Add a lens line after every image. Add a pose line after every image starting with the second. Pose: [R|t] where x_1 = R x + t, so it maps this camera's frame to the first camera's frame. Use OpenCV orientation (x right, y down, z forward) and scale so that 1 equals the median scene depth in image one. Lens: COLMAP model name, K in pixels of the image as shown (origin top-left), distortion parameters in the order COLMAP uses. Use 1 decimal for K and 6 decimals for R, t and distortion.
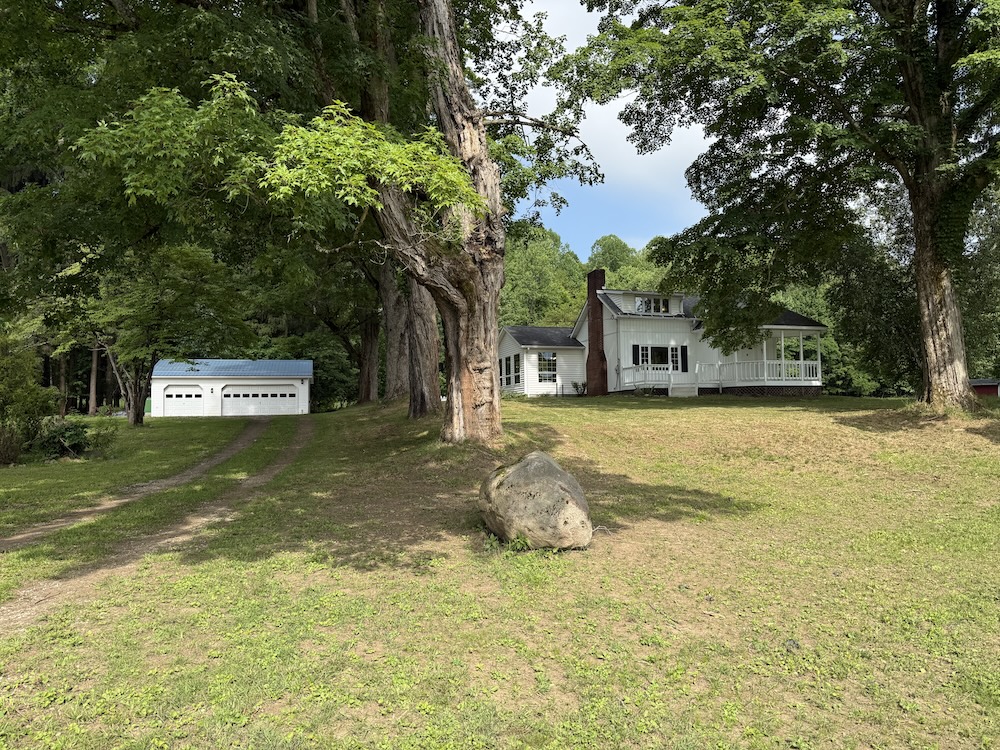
lens RADIAL K [[687.2, 0, 500.0], [0, 687.2, 375.0], [0, 0, 1]] dist [0.109842, -0.173200]
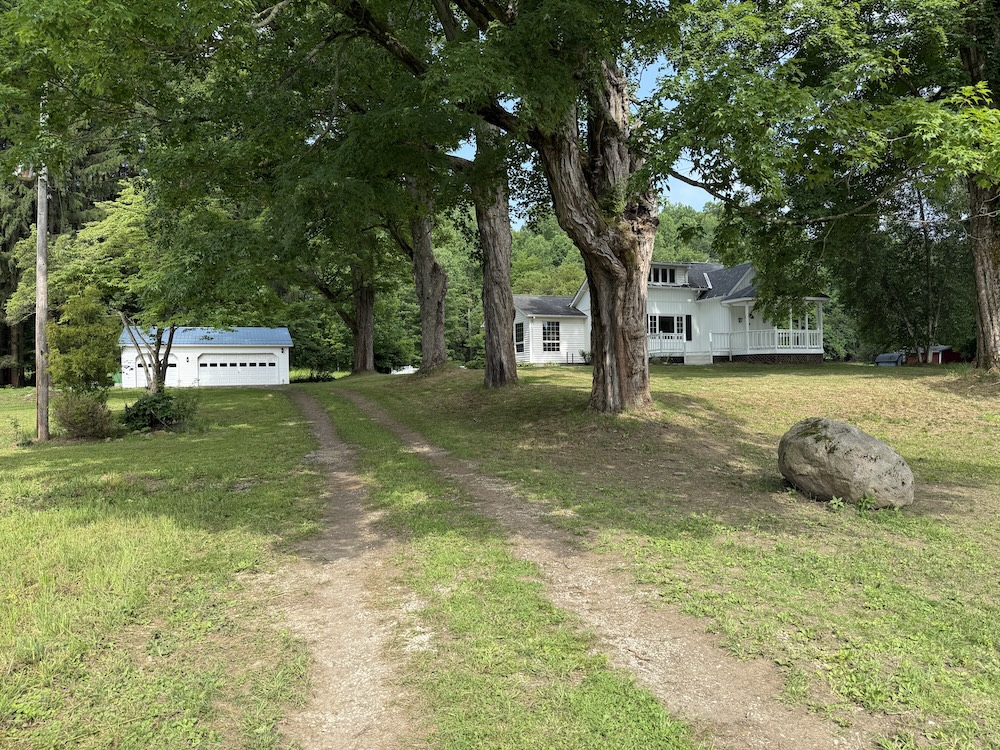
lens RADIAL K [[687.2, 0, 500.0], [0, 687.2, 375.0], [0, 0, 1]] dist [0.109842, -0.173200]
pose [[0.994106, -0.004630, 0.108312, -0.138529], [-0.000299, 0.998967, 0.045442, -0.000116], [-0.108410, -0.045206, 0.993078, 0.002921]]
